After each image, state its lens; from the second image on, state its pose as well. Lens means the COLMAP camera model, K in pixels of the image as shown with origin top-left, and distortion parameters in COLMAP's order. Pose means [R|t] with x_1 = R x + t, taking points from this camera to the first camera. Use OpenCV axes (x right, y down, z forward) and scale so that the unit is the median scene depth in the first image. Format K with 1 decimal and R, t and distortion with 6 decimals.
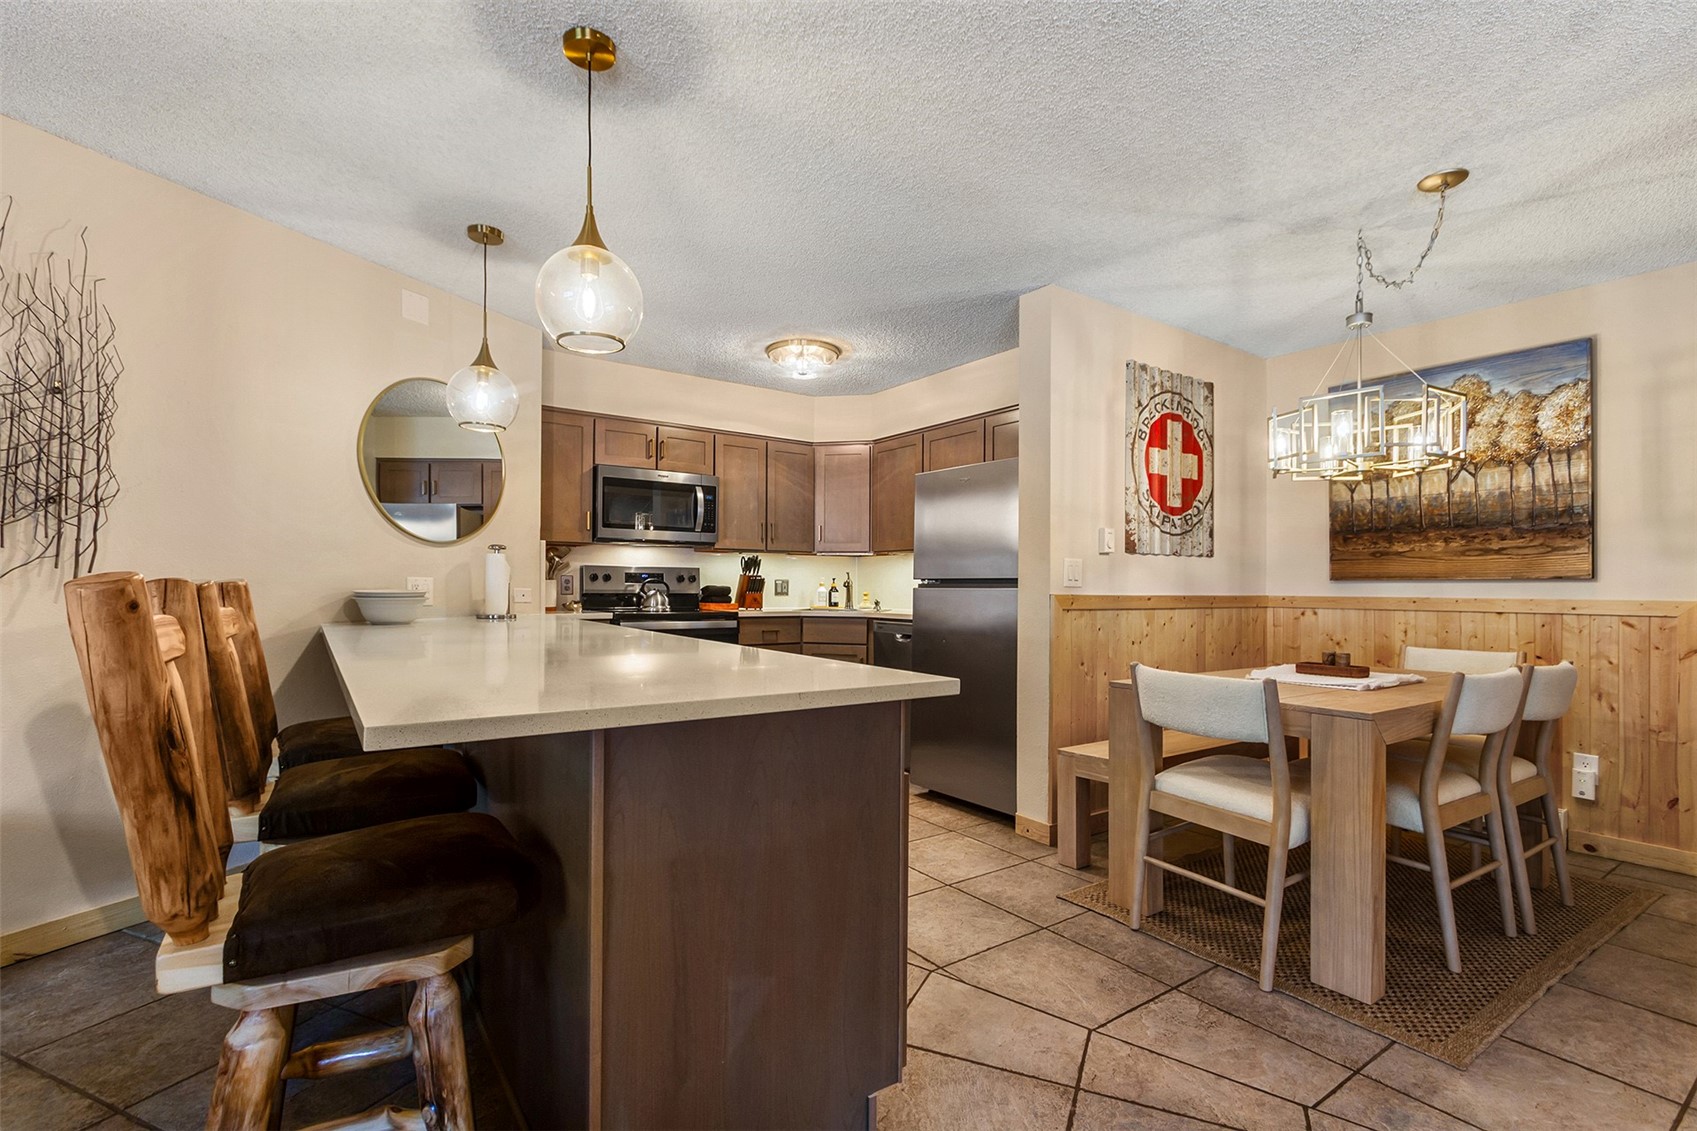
lens RADIAL K [[784.3, 0, 843.3], [0, 784.3, 583.6], [0, 0, 1]] dist [0.003242, -0.000389]
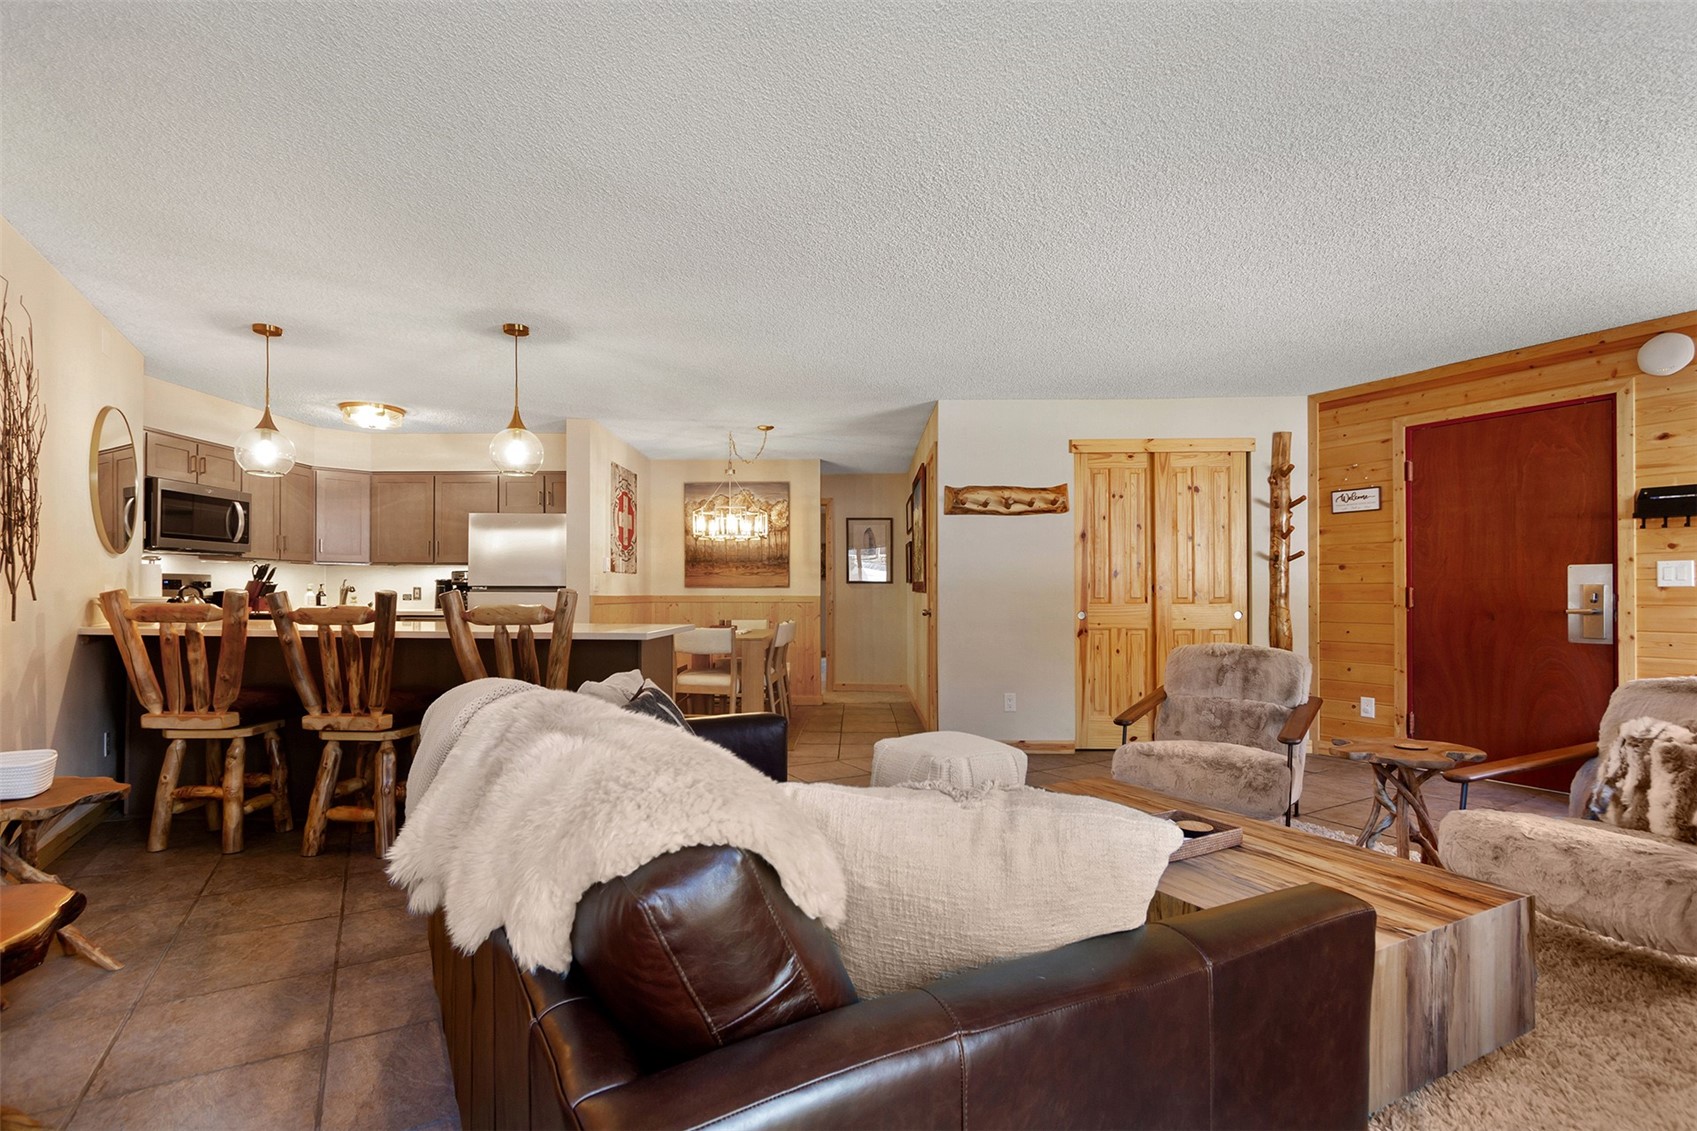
lens RADIAL K [[804.1, 0, 838.4], [0, 804.1, 592.0], [0, 0, 1]] dist [0.001647, -0.000372]
pose [[0.593429, -0.005094, 0.804870, -0.764981], [-0.001361, 0.999972, 0.007332, -0.007319], [-0.804885, -0.005447, 0.593405, -0.463146]]
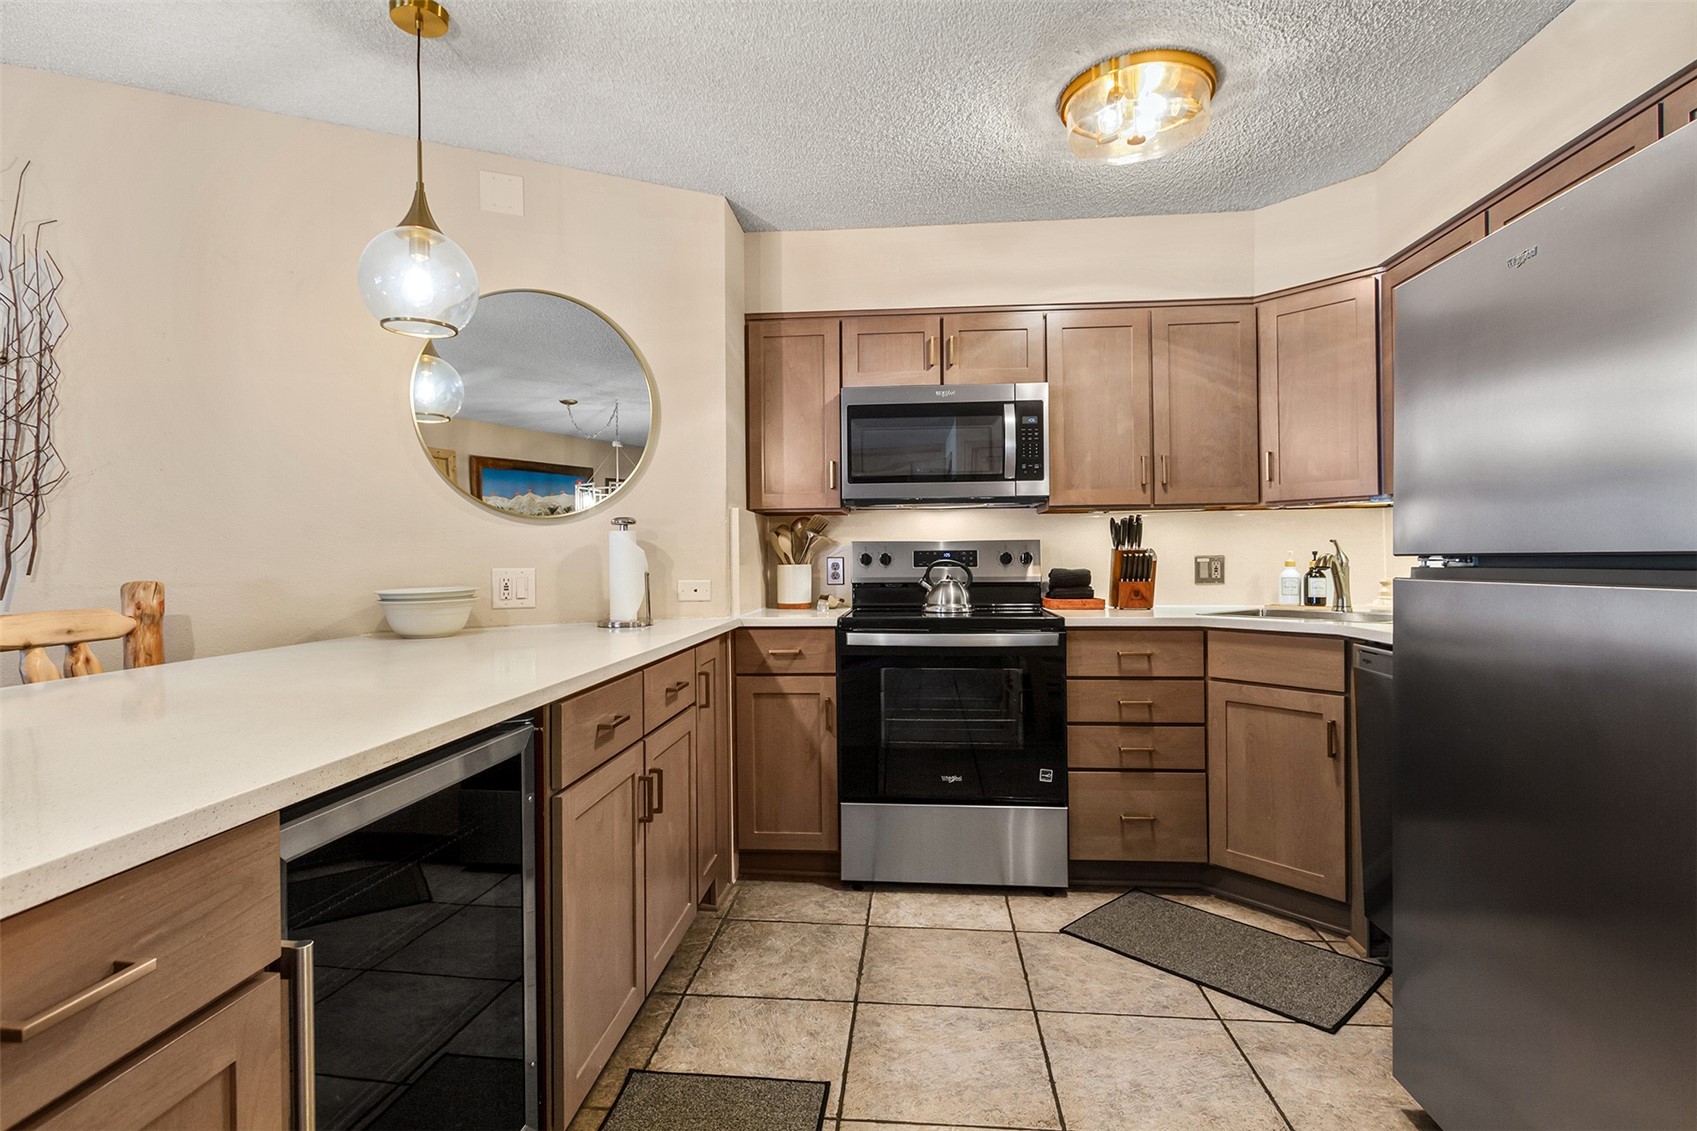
lens RADIAL K [[842.3, 0, 840.5], [0, 842.3, 556.7], [0, 0, 1]] dist [0.001480, -0.000533]
pose [[0.758809, -0.016384, -0.651107, 0.170056], [0.017172, 0.999839, -0.005146, -0.008708], [0.651087, -0.007276, 0.758969, 0.552991]]
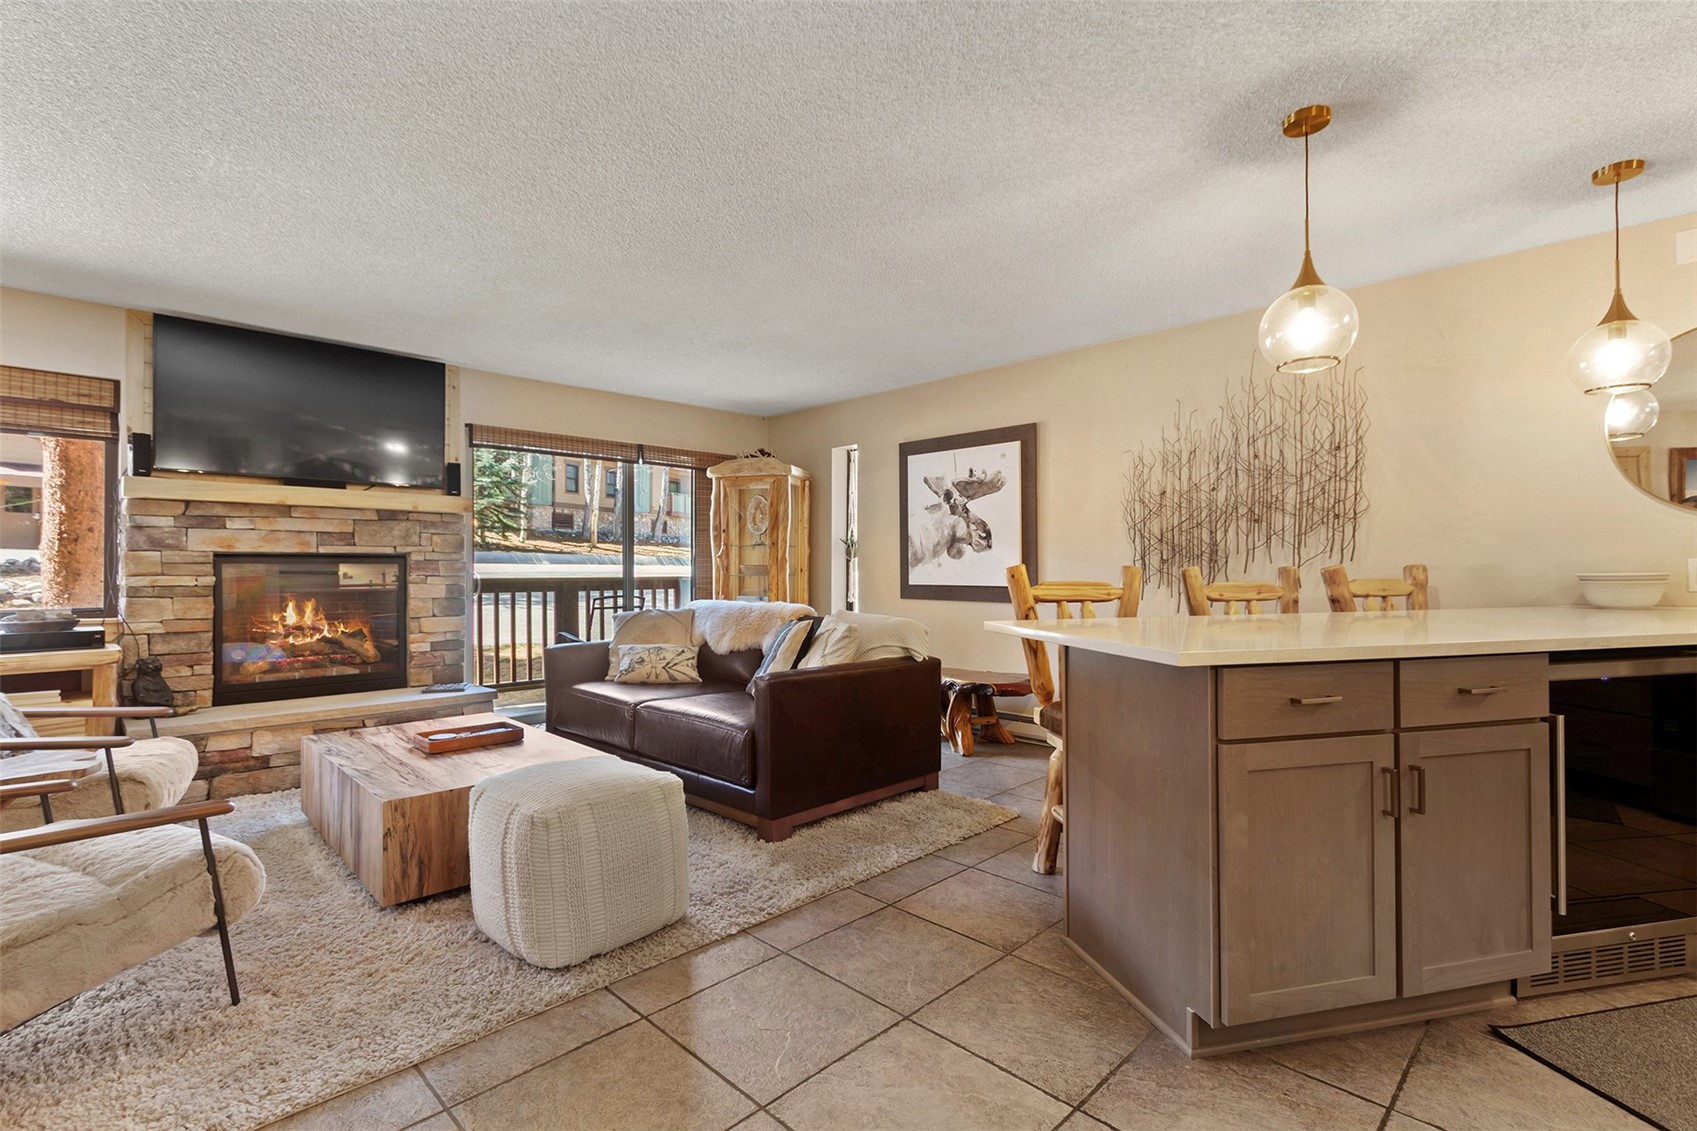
lens RADIAL K [[782.9, 0, 843.7], [0, 782.9, 566.5], [0, 0, 1]] dist [0.004137, -0.001259]
pose [[-0.357590, -0.008061, -0.933844, 0.530519], [0.004514, 0.999936, -0.010360, 0.004921], [0.933868, -0.007920, -0.357531, 0.387094]]
